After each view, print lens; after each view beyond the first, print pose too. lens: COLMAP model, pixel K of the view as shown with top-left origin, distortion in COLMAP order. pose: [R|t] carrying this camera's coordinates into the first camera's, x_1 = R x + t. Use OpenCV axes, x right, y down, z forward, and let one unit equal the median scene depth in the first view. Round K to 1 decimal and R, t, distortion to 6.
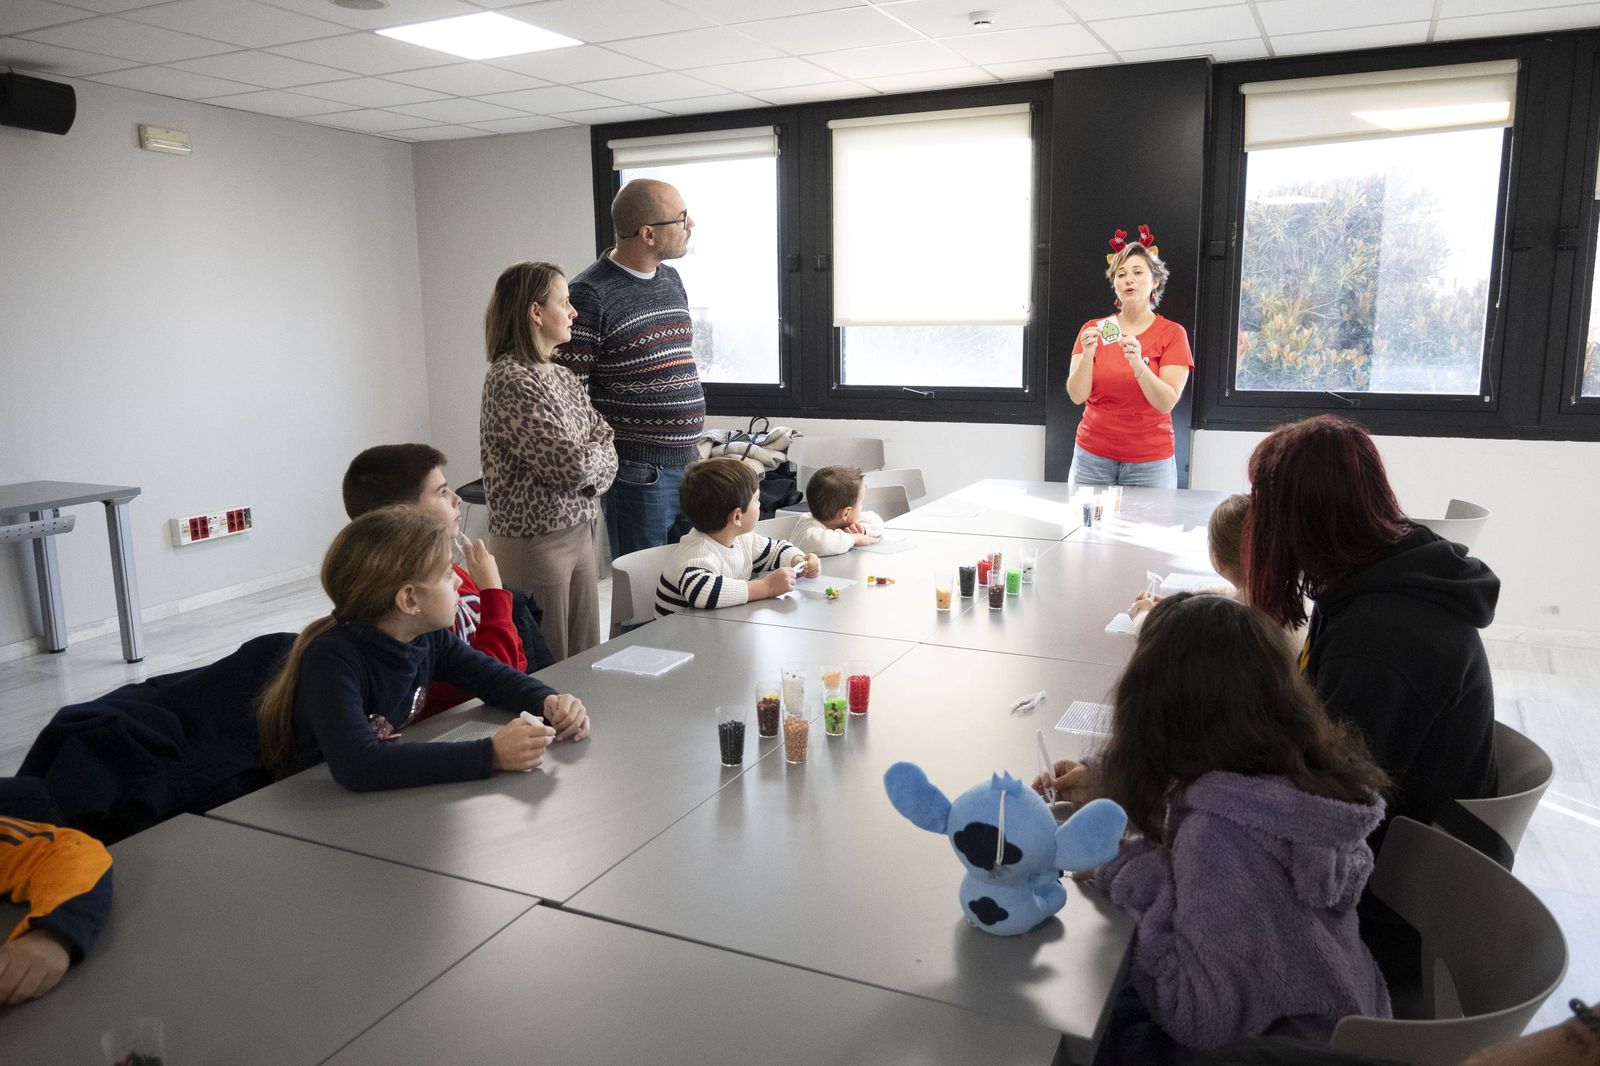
lens RADIAL K [[1184.2, 0, 800.0], [0, 1184.2, 533.0], [0, 0, 1]] dist [-0.013601, 0.004249]
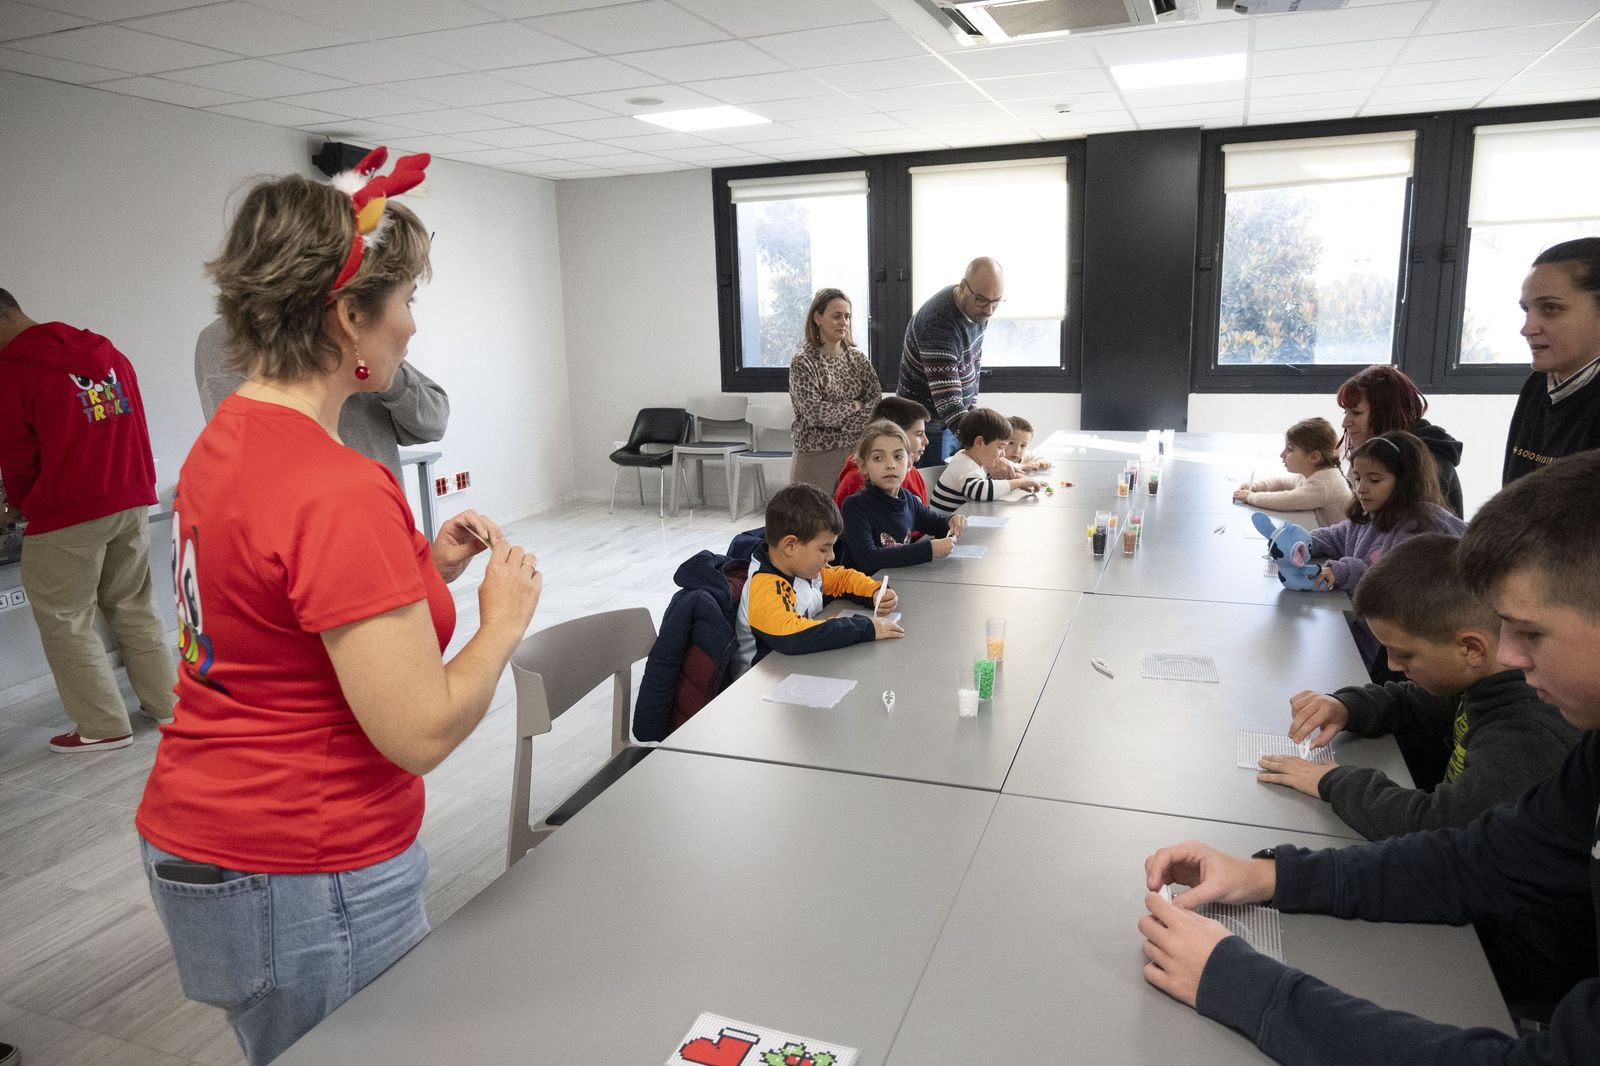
lens RADIAL K [[1107.1, 0, 800.0], [0, 1107.1, 533.0], [0, 0, 1]] dist [-0.000153, 0.000264]
pose [[0.996247, -0.031791, 0.080509, -0.257699], [0.030117, 0.999306, 0.021932, 0.038018], [-0.081150, -0.019425, 0.996513, -0.291130]]
